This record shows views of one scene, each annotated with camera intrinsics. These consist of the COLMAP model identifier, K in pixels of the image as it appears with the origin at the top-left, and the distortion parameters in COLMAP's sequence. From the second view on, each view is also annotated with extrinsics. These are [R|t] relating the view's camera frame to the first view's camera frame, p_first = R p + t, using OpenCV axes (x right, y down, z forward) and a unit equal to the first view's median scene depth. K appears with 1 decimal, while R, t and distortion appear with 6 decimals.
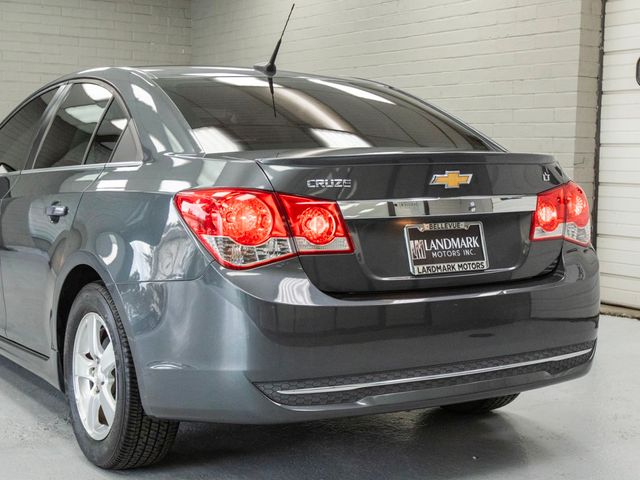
lens RADIAL K [[1015.1, 0, 320.0], [0, 1015.1, 240.0], [0, 0, 1]] dist [0.022584, -0.016589]
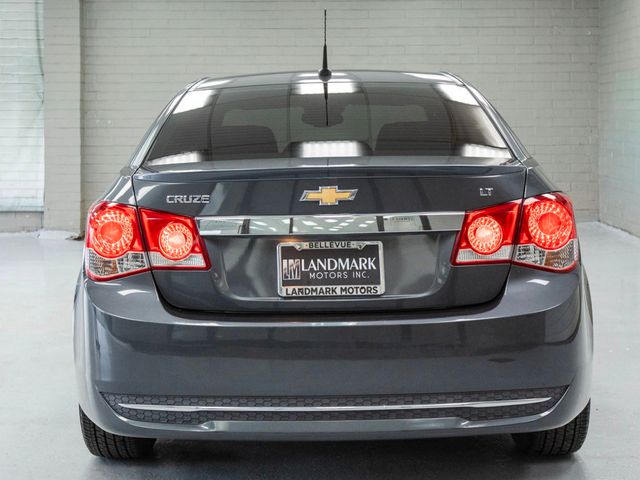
lens RADIAL K [[999.0, 0, 319.2], [0, 999.0, 136.7], [0, 0, 1]] dist [-0.008408, 0.022771]
pose [[0.852062, -0.012761, -0.523286, 0.592232], [-0.027408, 0.997244, -0.068946, -0.049110], [0.522723, 0.073089, 0.849364, 0.212029]]
